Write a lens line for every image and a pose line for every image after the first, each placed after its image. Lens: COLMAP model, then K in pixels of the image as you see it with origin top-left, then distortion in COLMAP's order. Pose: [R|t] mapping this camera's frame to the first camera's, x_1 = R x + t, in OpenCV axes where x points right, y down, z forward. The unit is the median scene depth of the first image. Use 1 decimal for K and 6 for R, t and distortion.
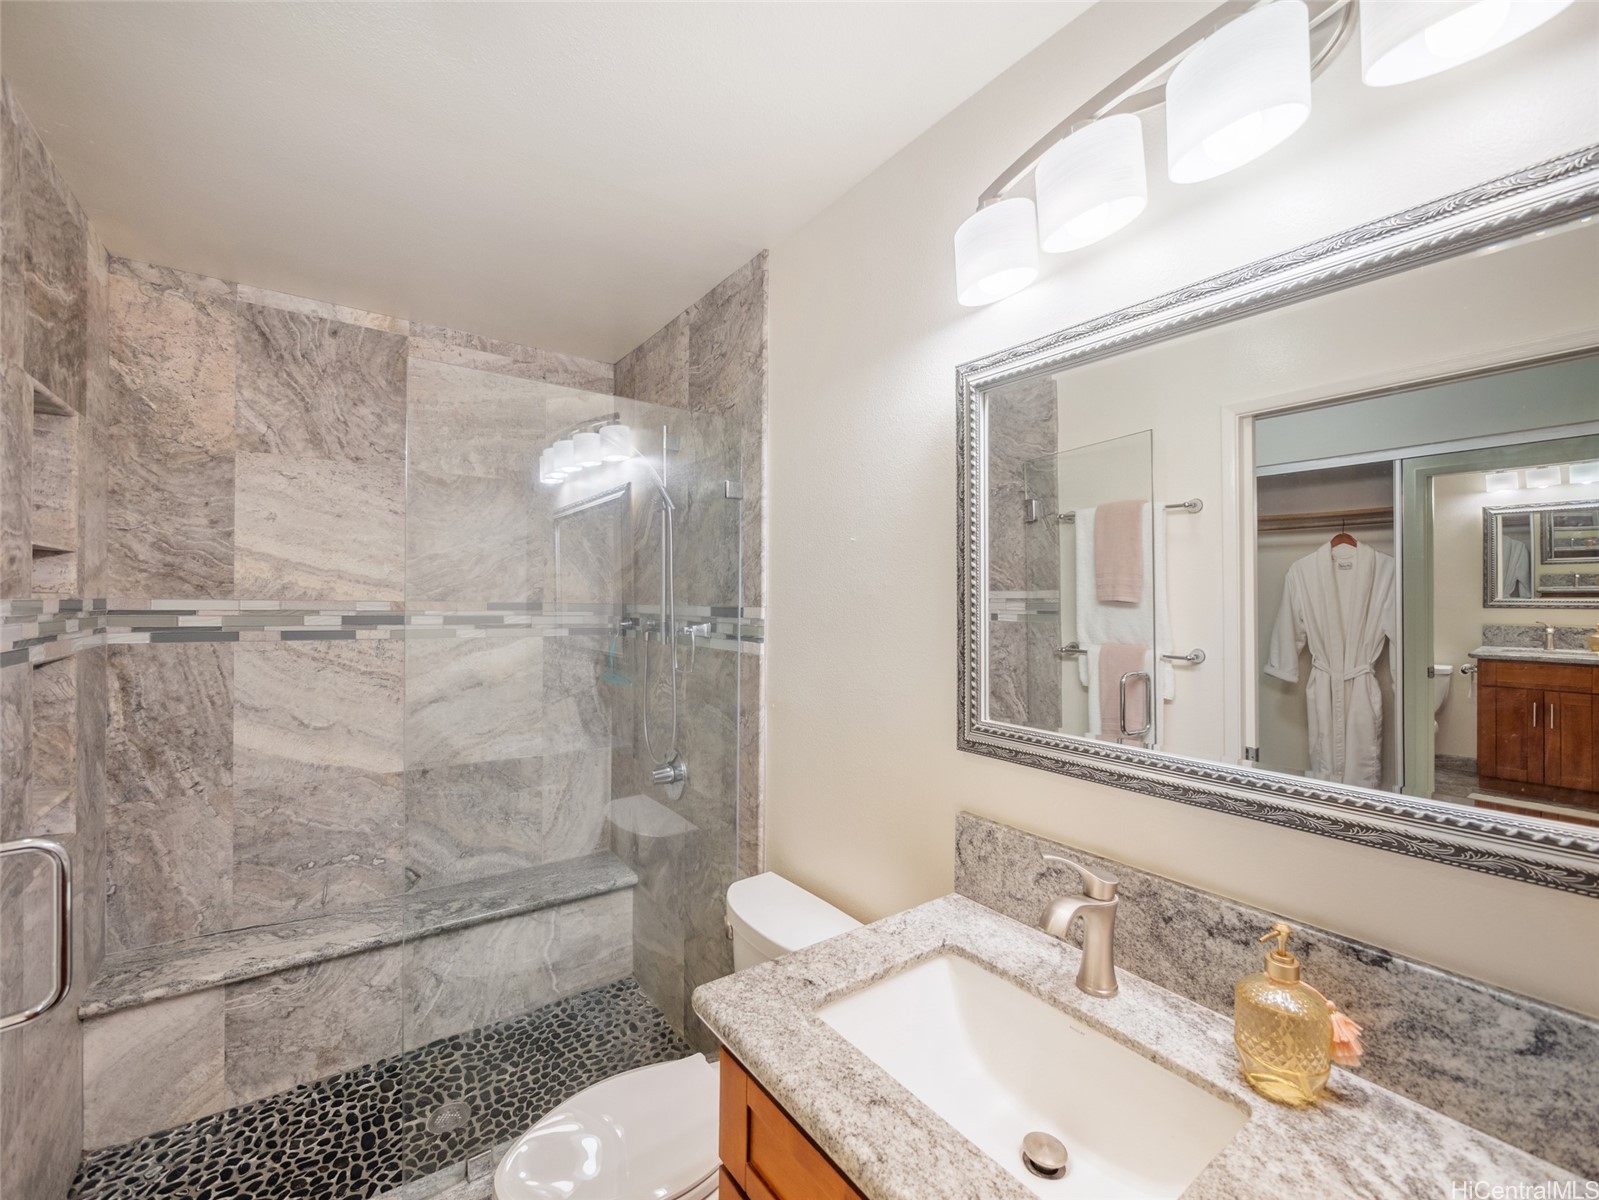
lens RADIAL K [[666.3, 0, 801.6], [0, 666.3, 593.4], [0, 0, 1]] dist [-0.003837, -0.000151]
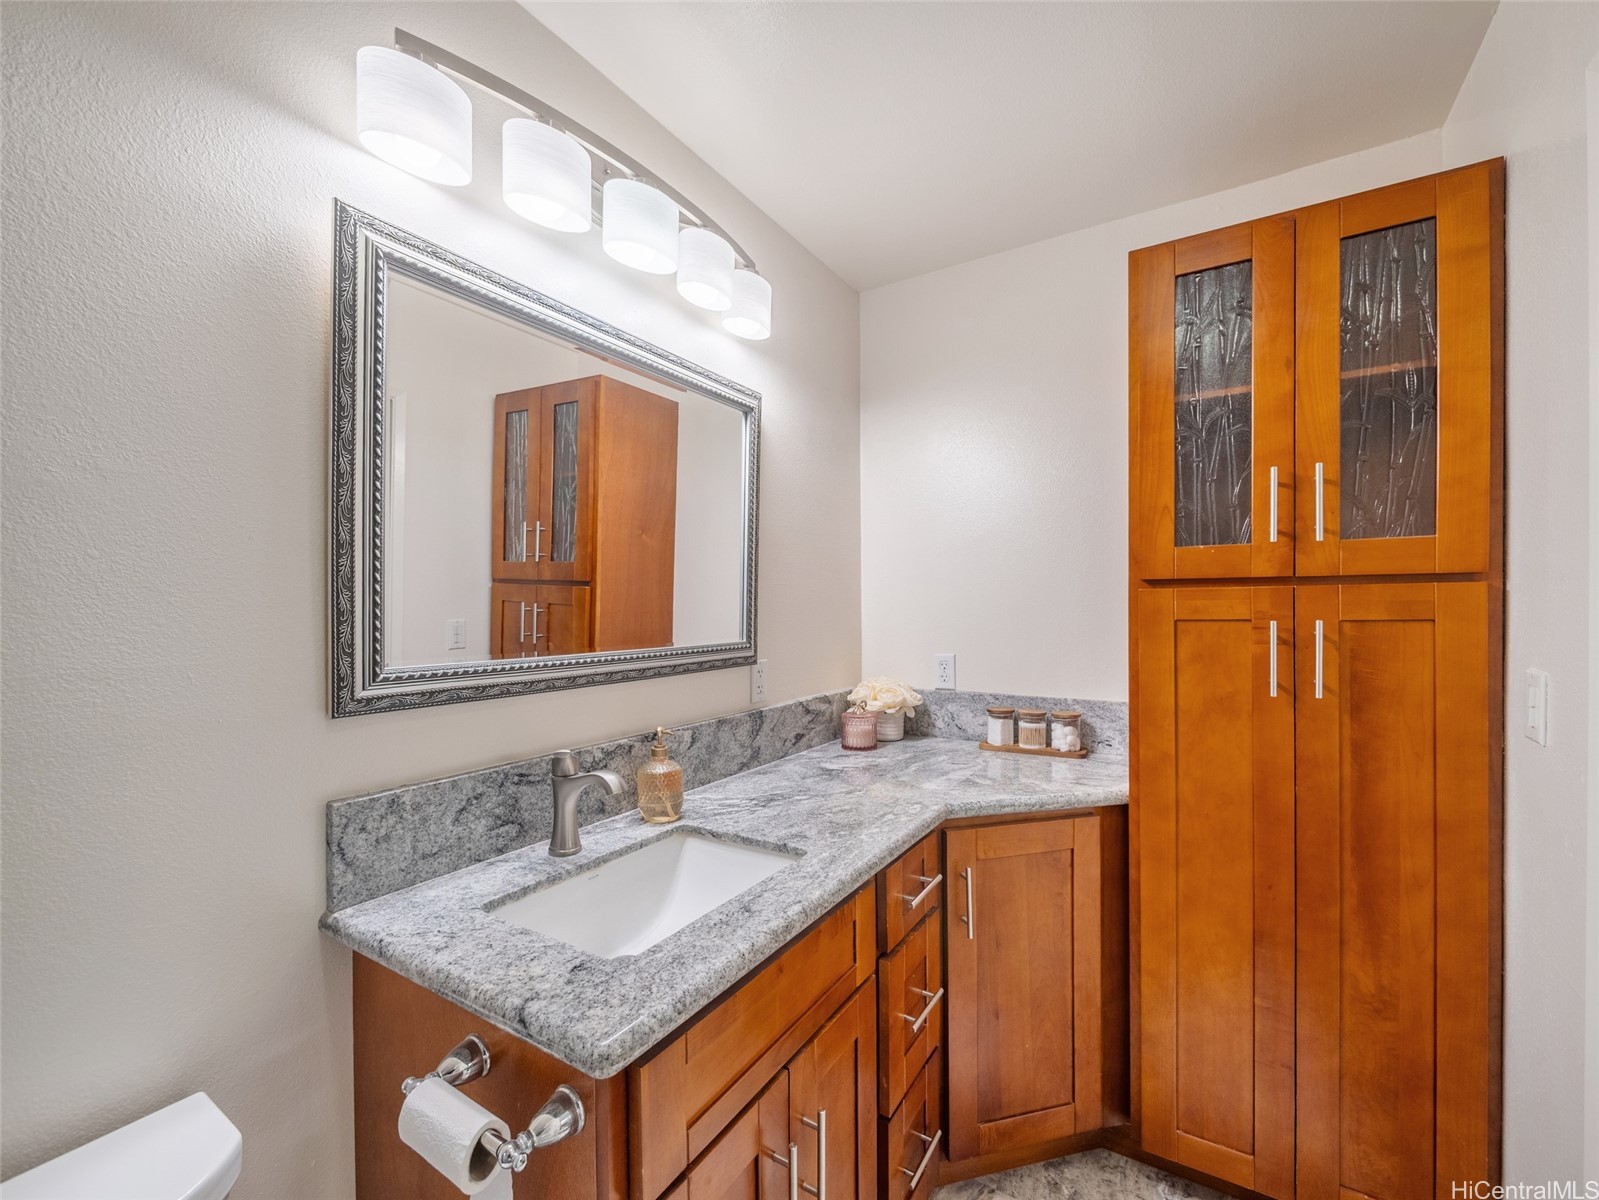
lens RADIAL K [[666.3, 0, 801.6], [0, 666.3, 593.4], [0, 0, 1]] dist [-0.003837, -0.000151]
pose [[-0.361515, 0.012082, 0.932288, -0.807723], [-0.009344, 0.999819, -0.016581, 0.130252], [-0.932320, -0.014706, -0.361336, 0.989846]]
